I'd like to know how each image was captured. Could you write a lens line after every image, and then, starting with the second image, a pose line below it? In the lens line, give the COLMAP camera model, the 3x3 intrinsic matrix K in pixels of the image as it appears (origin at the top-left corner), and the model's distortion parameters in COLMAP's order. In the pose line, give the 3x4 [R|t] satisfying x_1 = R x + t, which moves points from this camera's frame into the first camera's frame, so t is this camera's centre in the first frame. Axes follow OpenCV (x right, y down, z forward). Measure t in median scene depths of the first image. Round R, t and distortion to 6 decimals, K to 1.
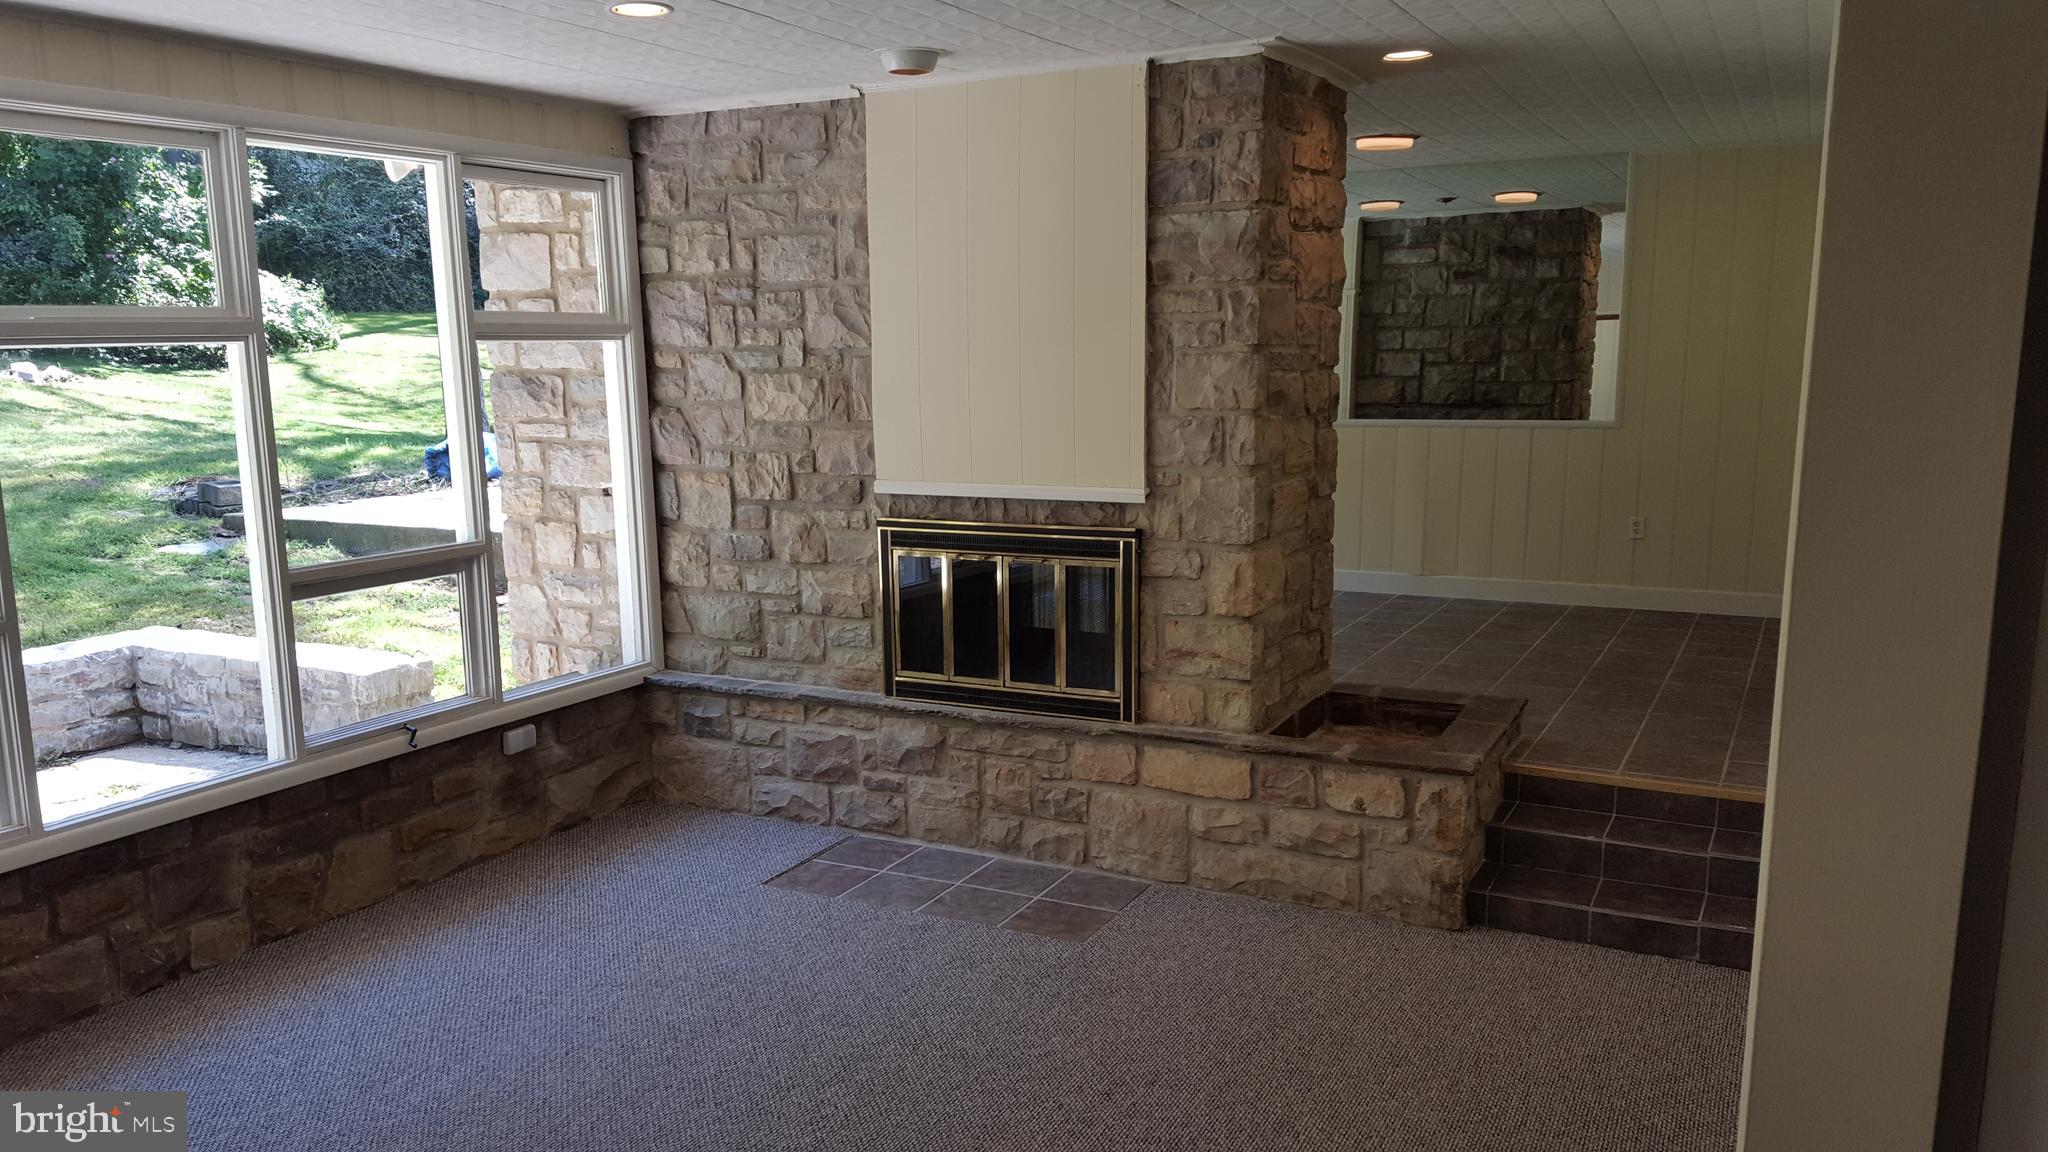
lens RADIAL K [[1549.0, 0, 1031.9], [0, 1549.0, 597.1], [0, 0, 1]] dist [0.096385, -0.090417]
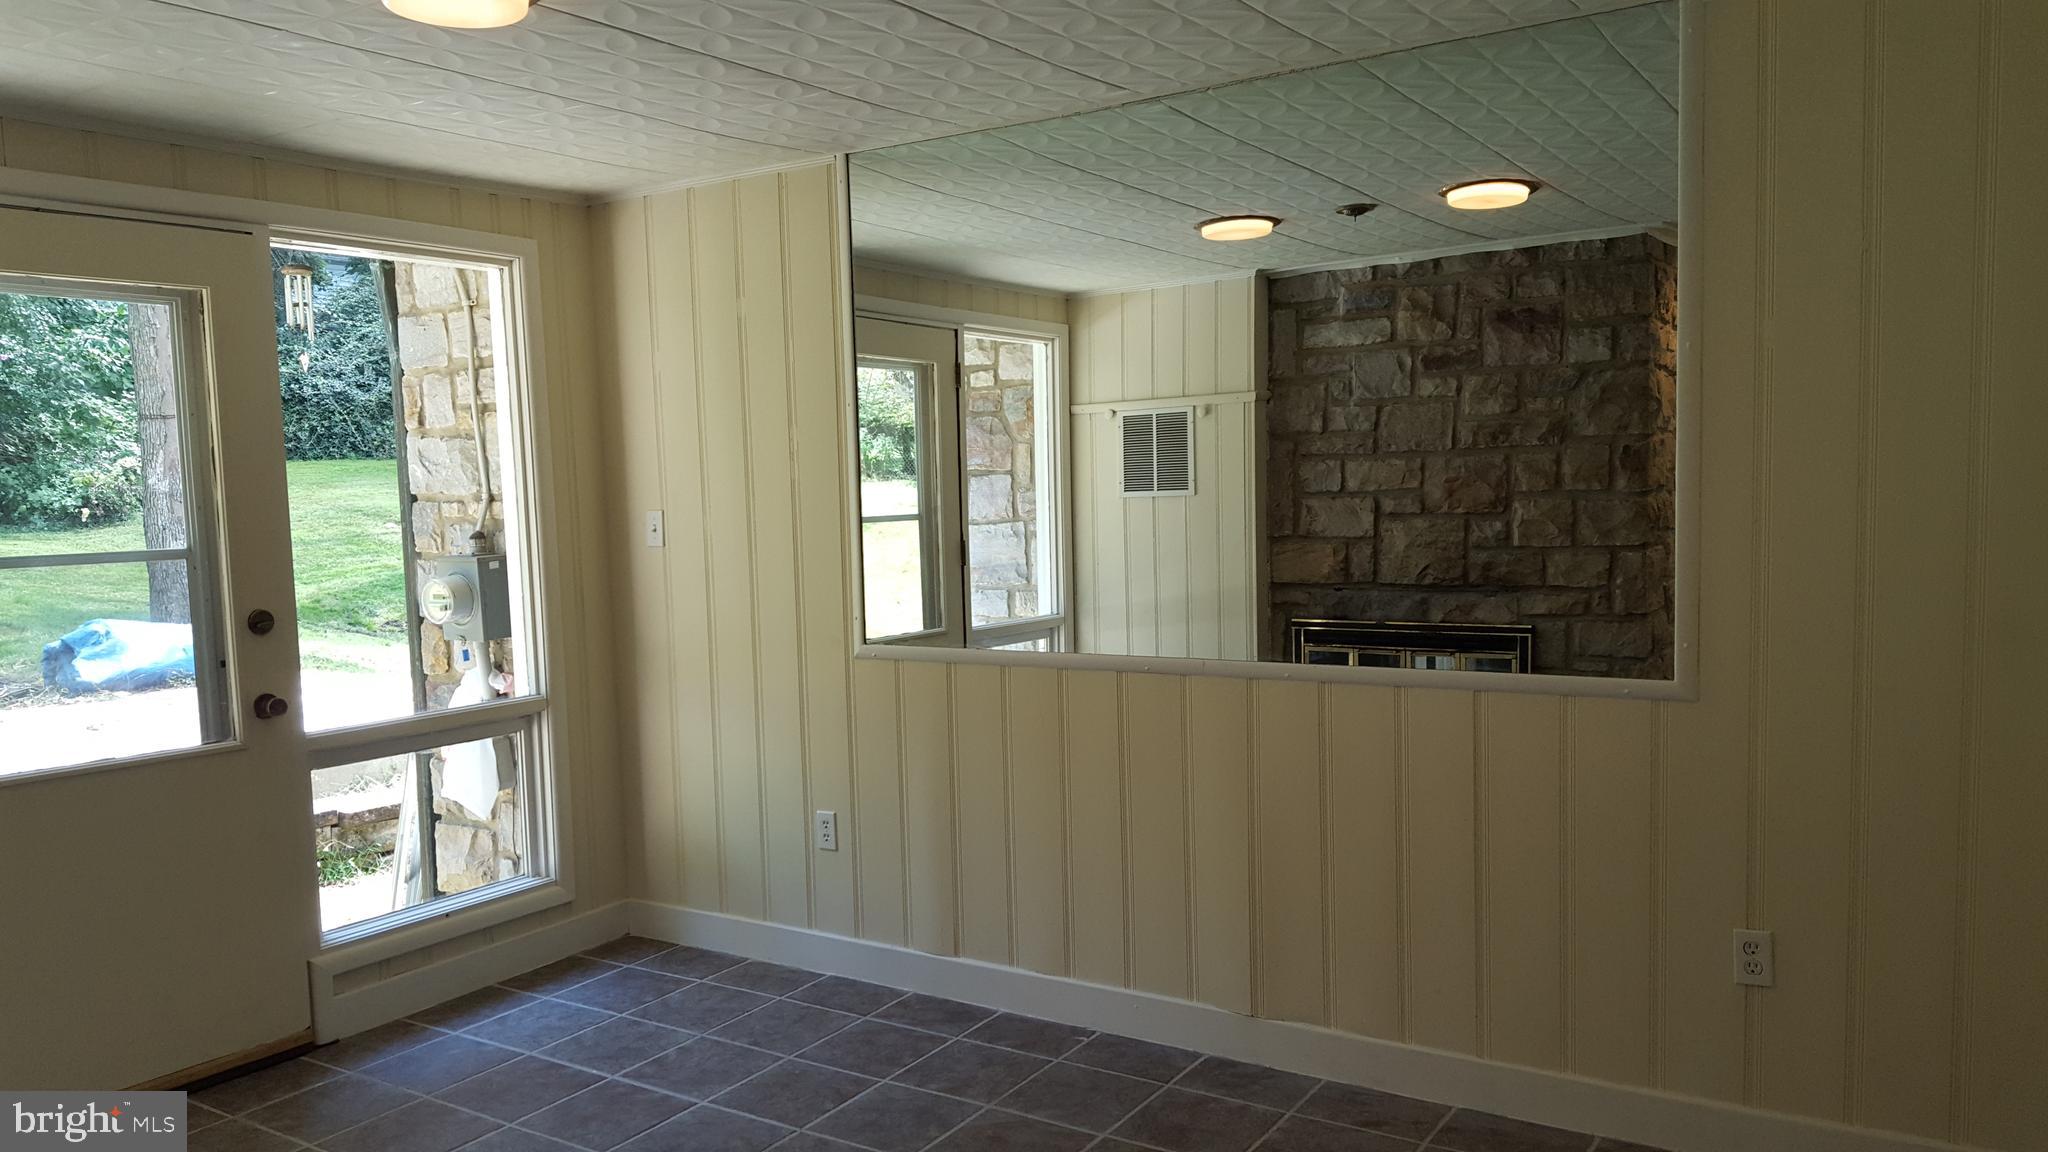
lens RADIAL K [[1549.0, 0, 1010.4], [0, 1549.0, 594.7], [0, 0, 1]] dist [0.096385, -0.090417]
pose [[0.994575, -0.009357, -0.103597, 0.178340], [0.000304, 0.996204, -0.087055, -0.072078], [0.104018, 0.086551, 0.990802, 0.427436]]
